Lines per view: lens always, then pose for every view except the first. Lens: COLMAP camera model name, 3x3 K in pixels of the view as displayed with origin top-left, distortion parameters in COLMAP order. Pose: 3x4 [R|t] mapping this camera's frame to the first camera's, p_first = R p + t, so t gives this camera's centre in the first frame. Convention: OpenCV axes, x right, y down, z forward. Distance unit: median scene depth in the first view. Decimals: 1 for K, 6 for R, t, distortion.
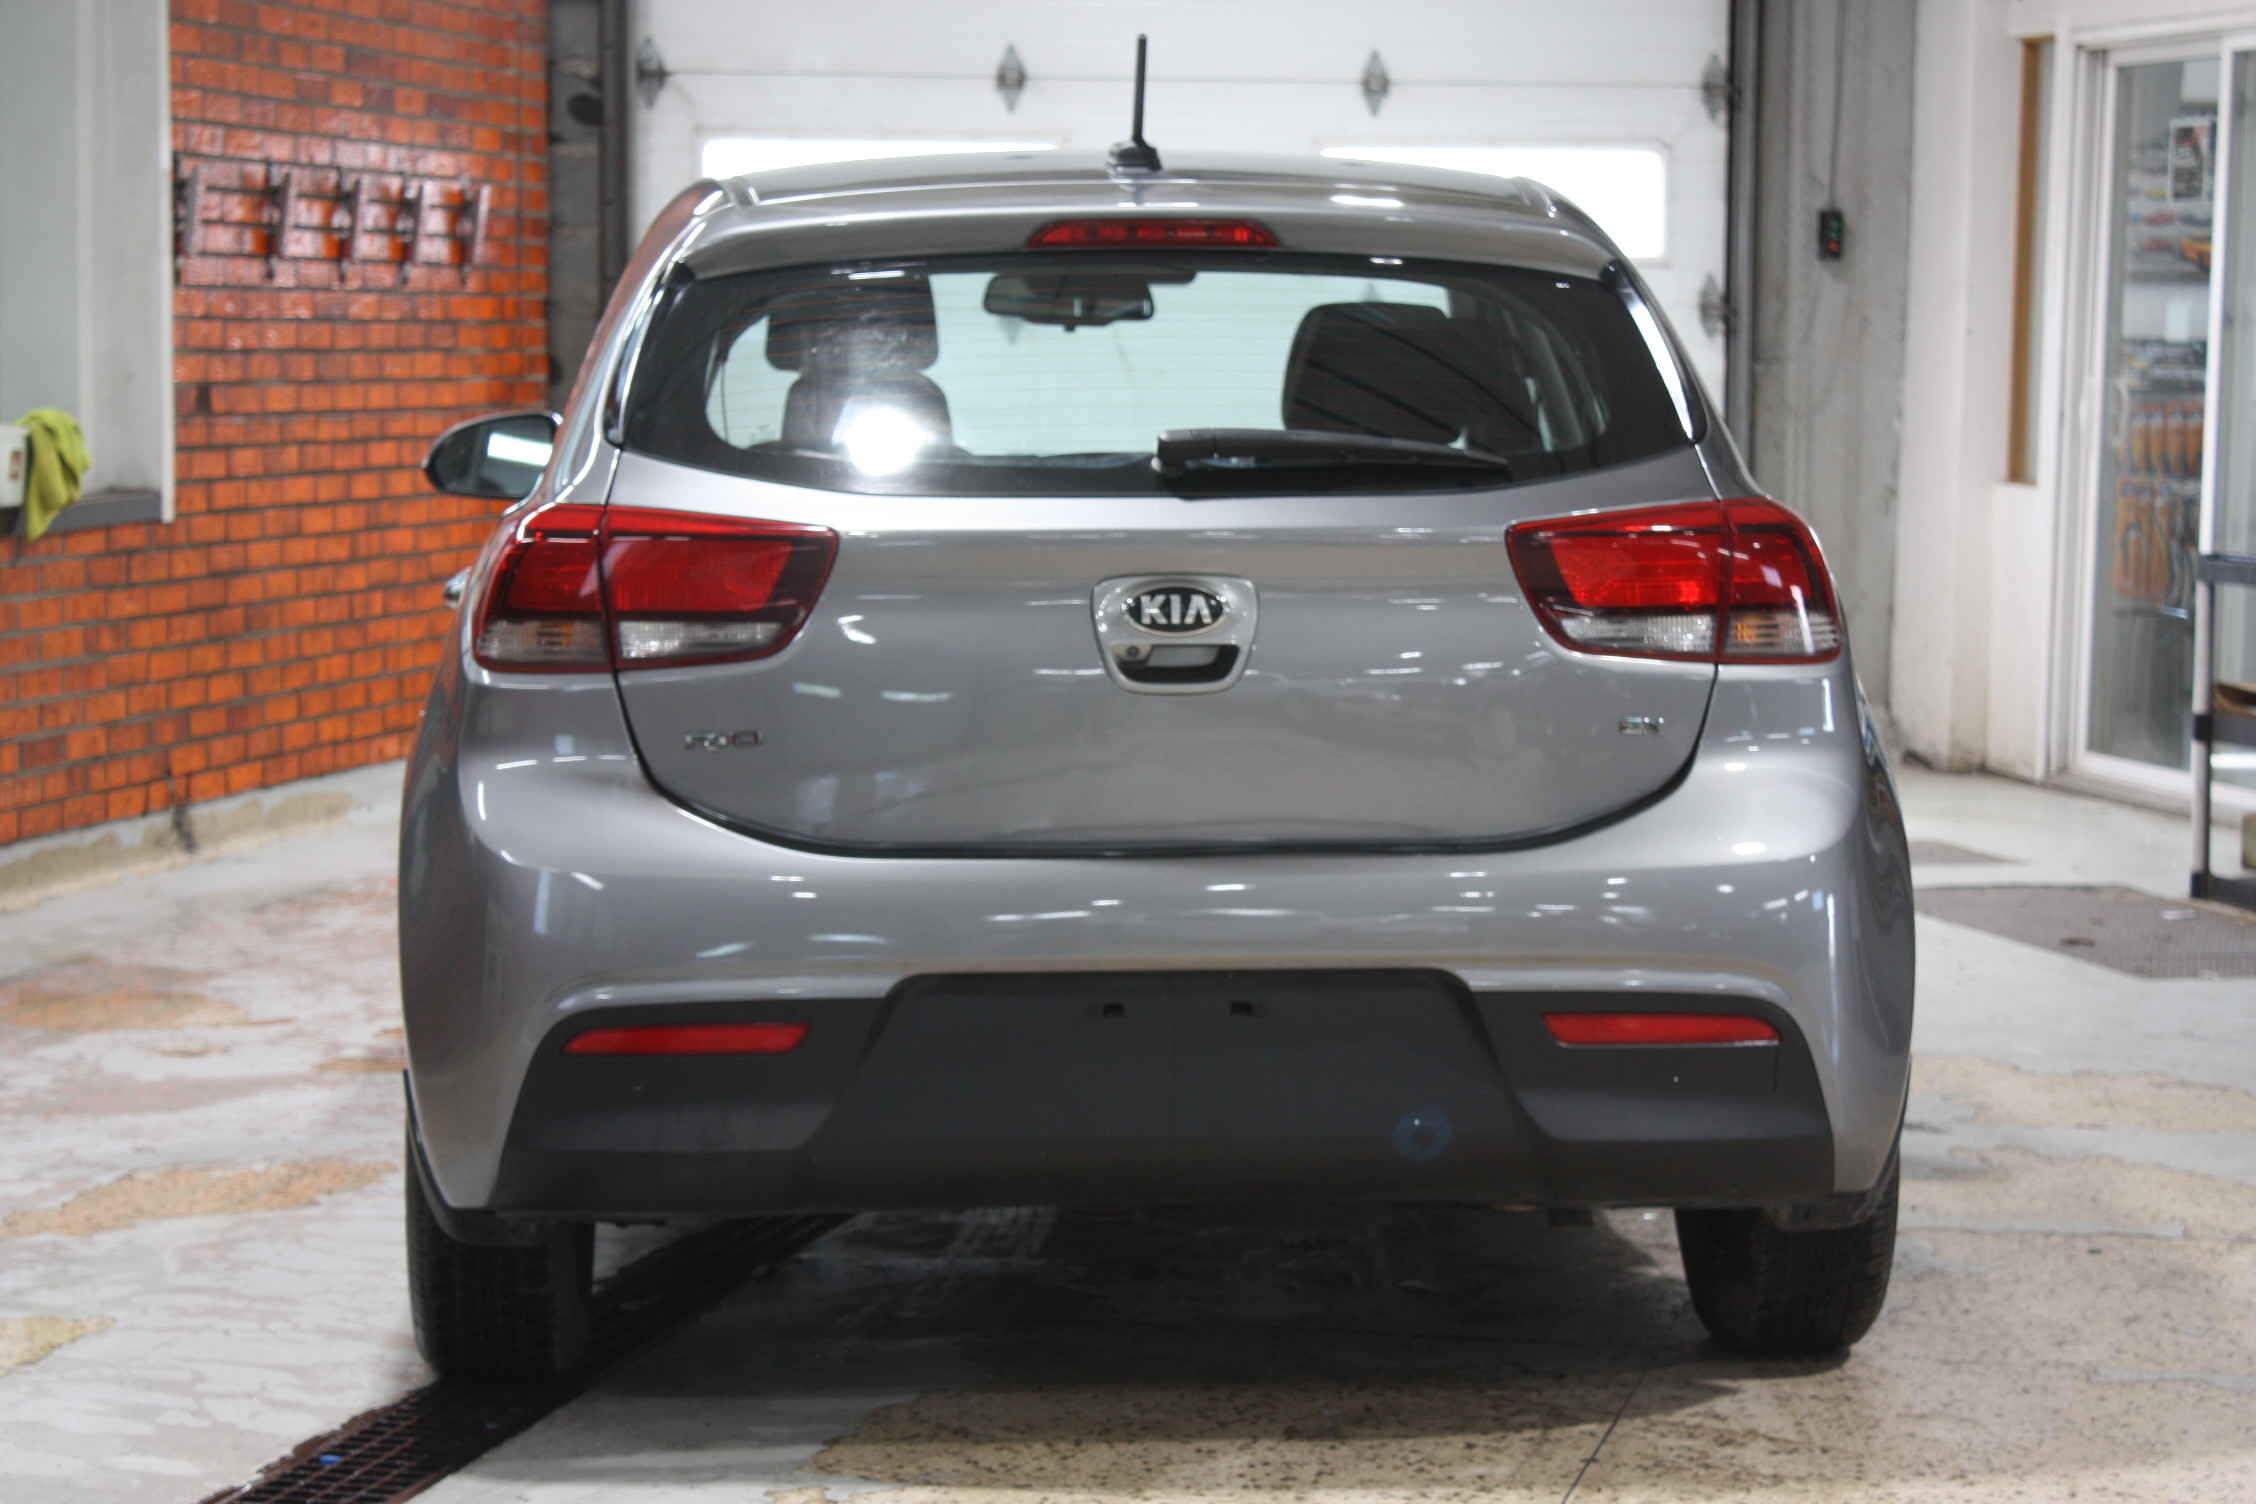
lens RADIAL K [[5099.5, 0, 1123.3], [0, 5099.5, 758.3], [0, 0, 1]] dist [0.185294, 0.000000]
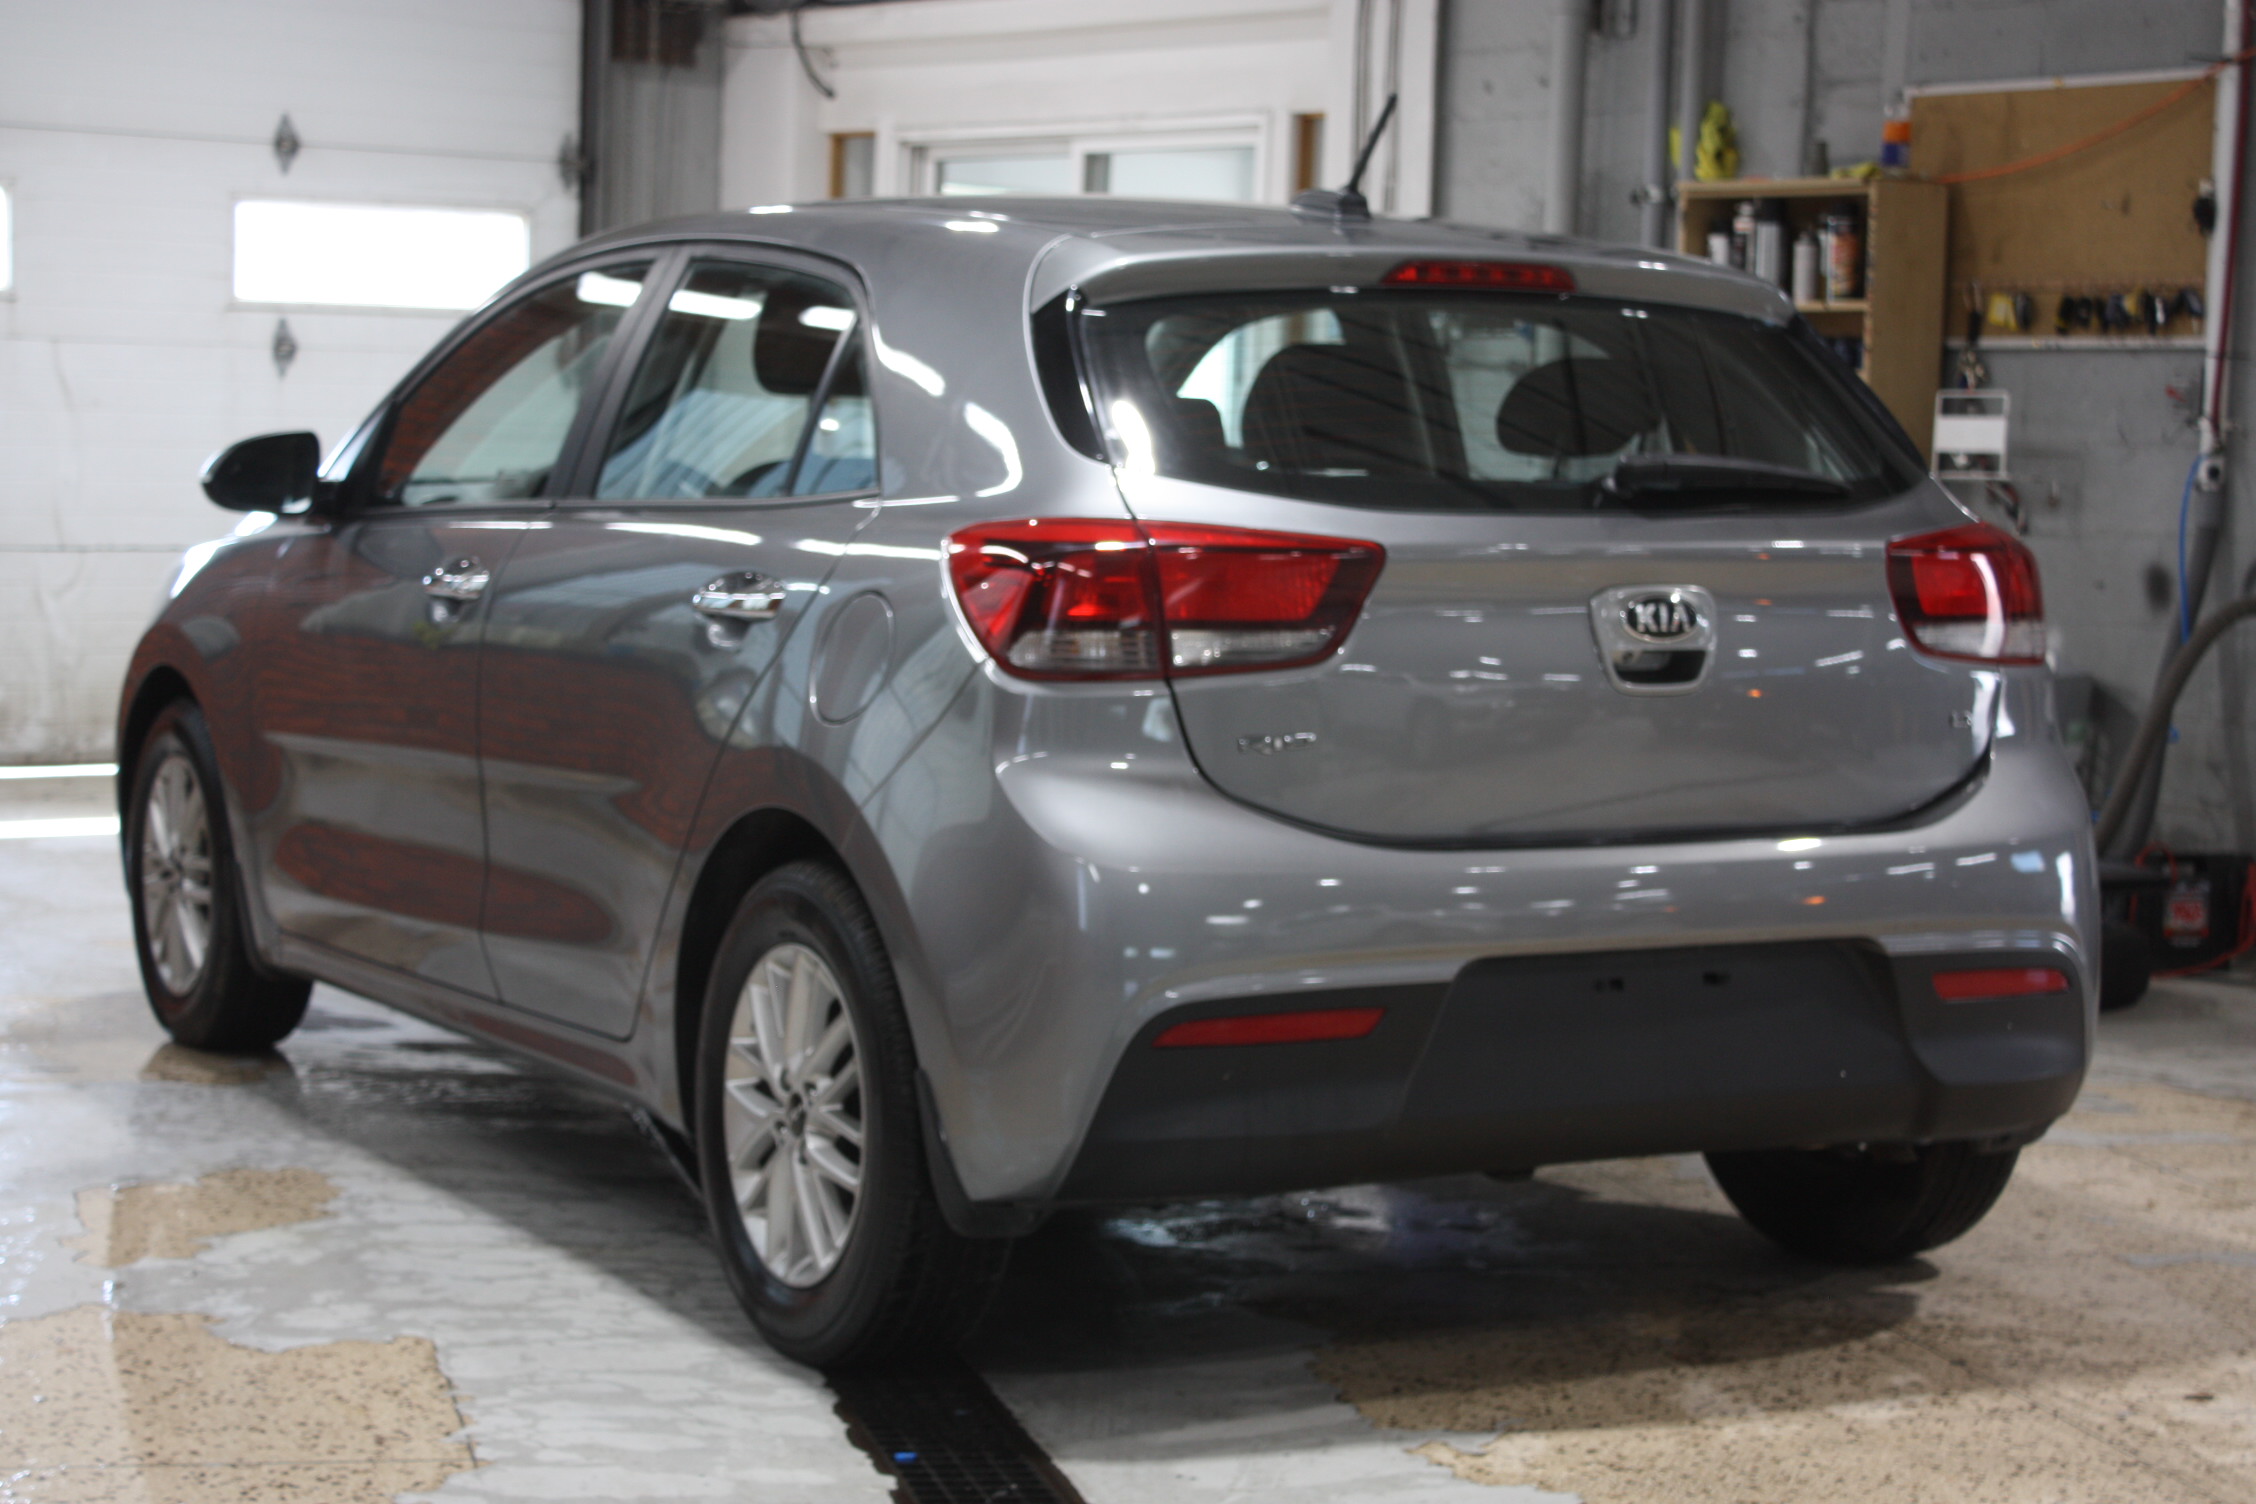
lens RADIAL K [[4578.8, 0, 1131.6], [0, 4578.8, 739.2], [0, 0, 1]] dist [0.004891, 0.000000]
pose [[0.895009, -0.013964, 0.445830, -0.519855], [0.018156, 0.999822, -0.005132, -0.000078], [-0.445679, 0.012688, 0.895103, 0.167403]]
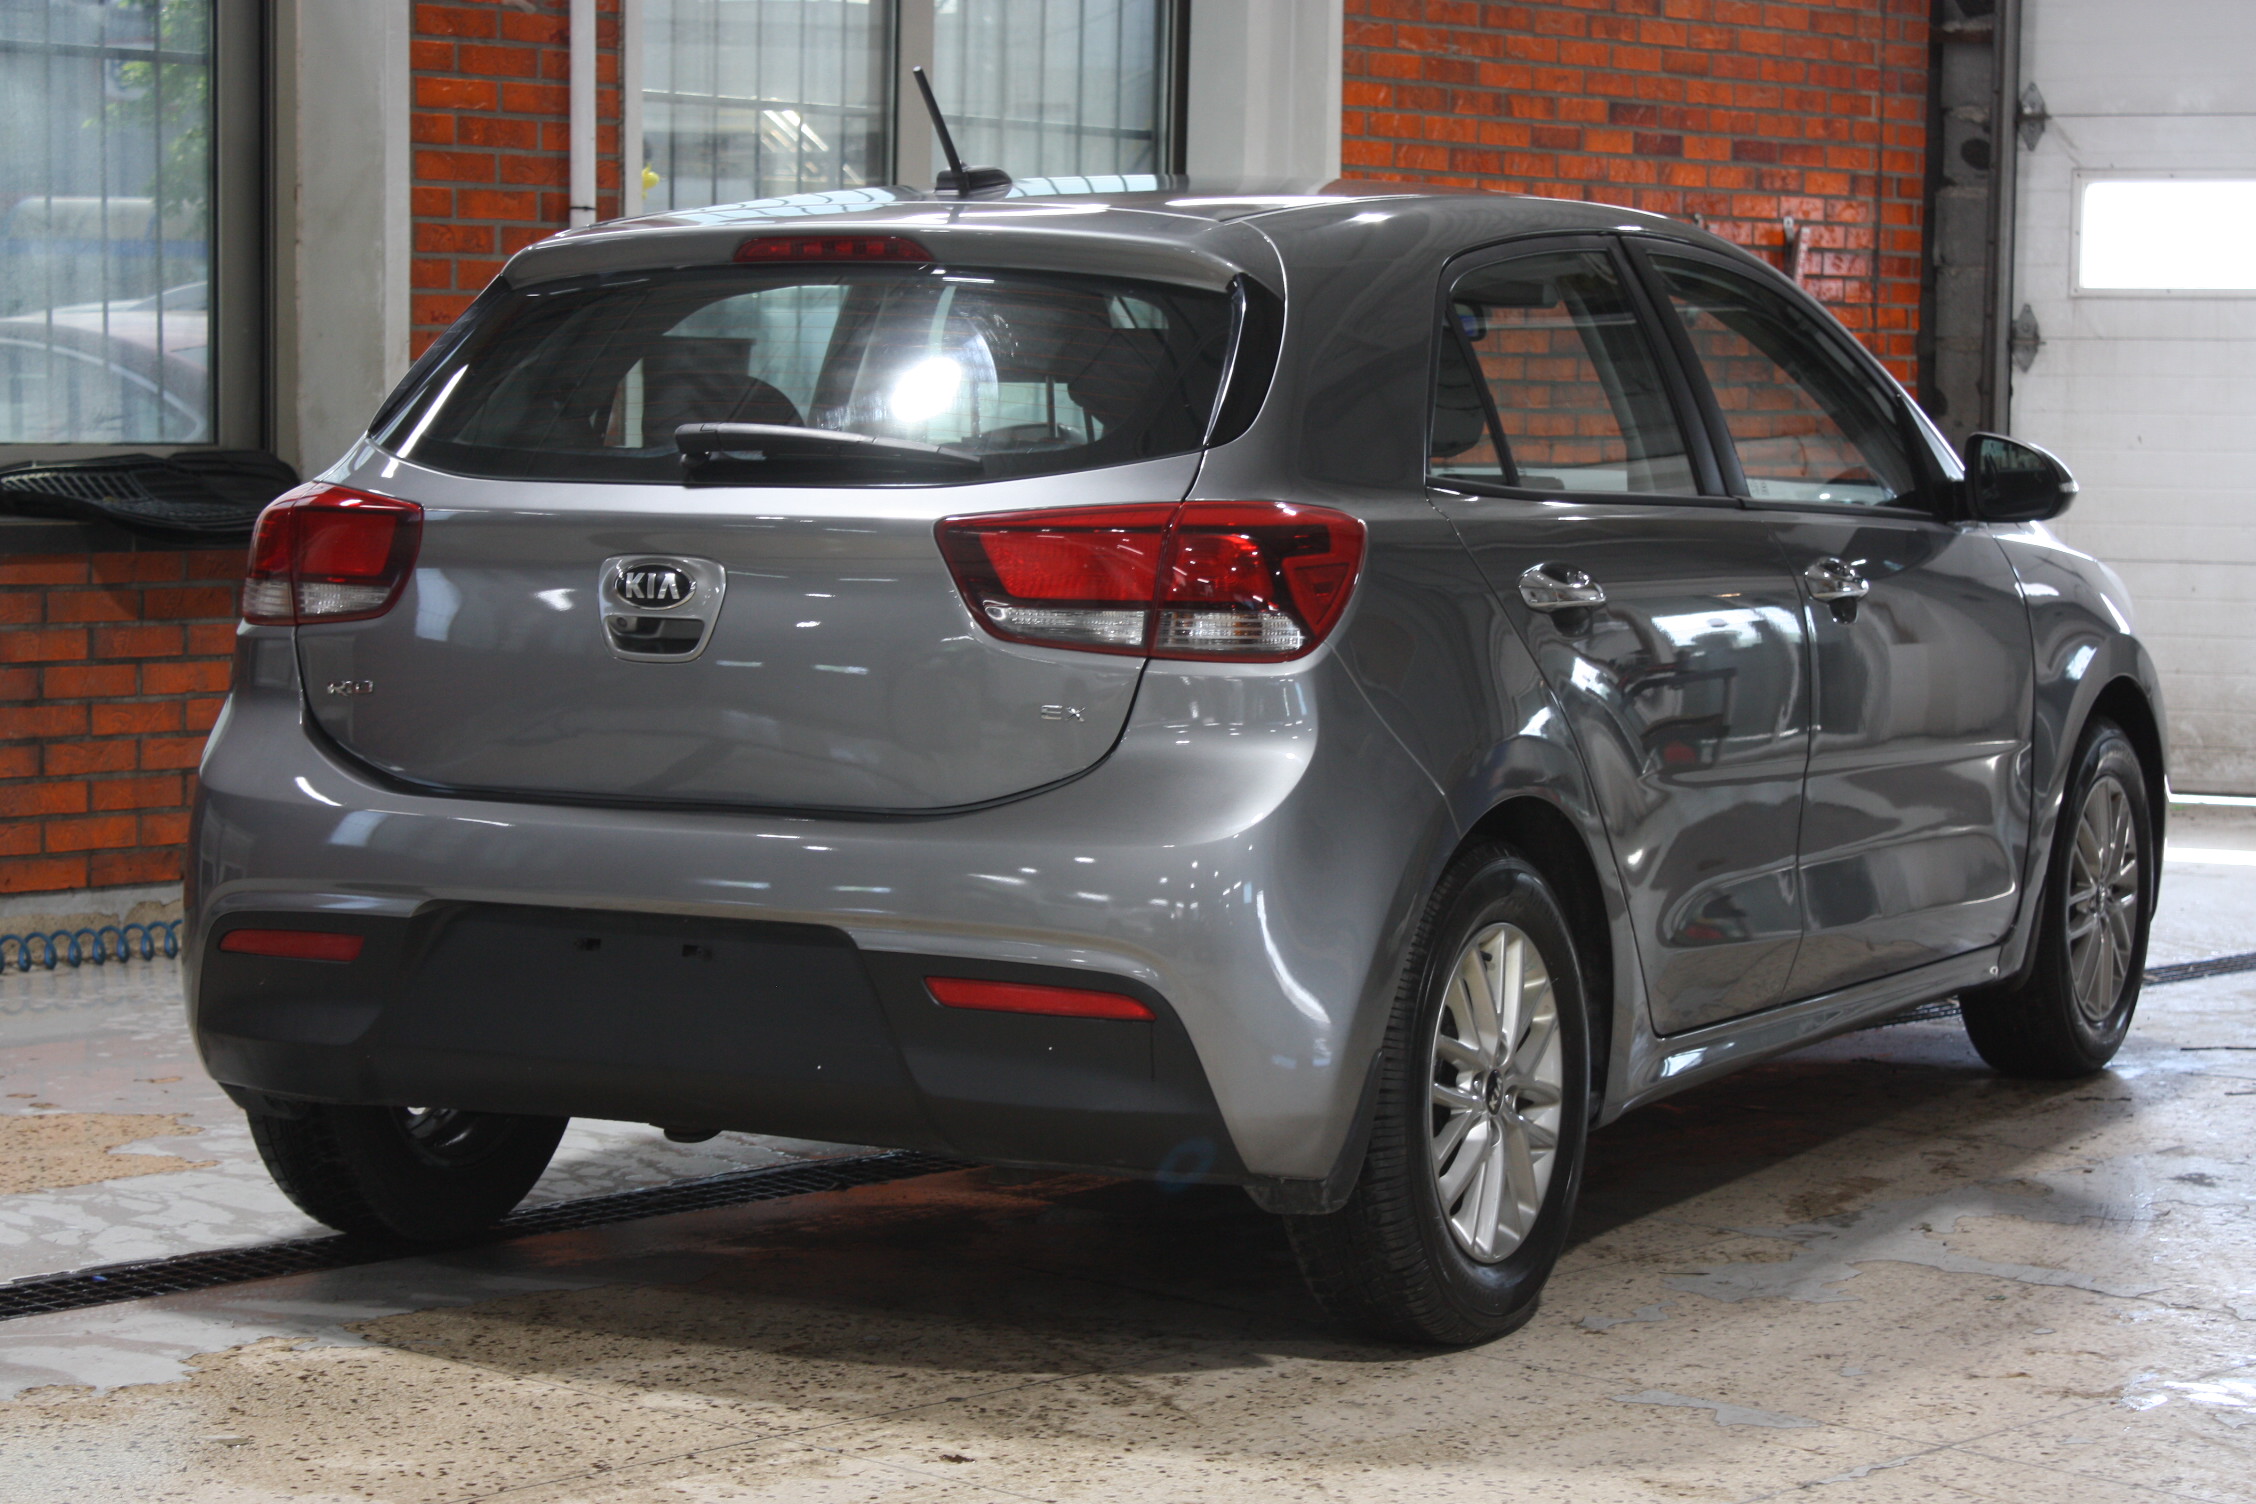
lens RADIAL K [[4976.8, 0, 1128.3], [0, 4976.8, 761.6], [0, 0, 1]] dist [0.033102, 0.000000]
pose [[0.865831, 0.051497, -0.497679, 0.624356], [-0.055445, 0.998438, 0.006853, -0.004277], [0.497255, 0.021660, 0.867334, 0.115440]]
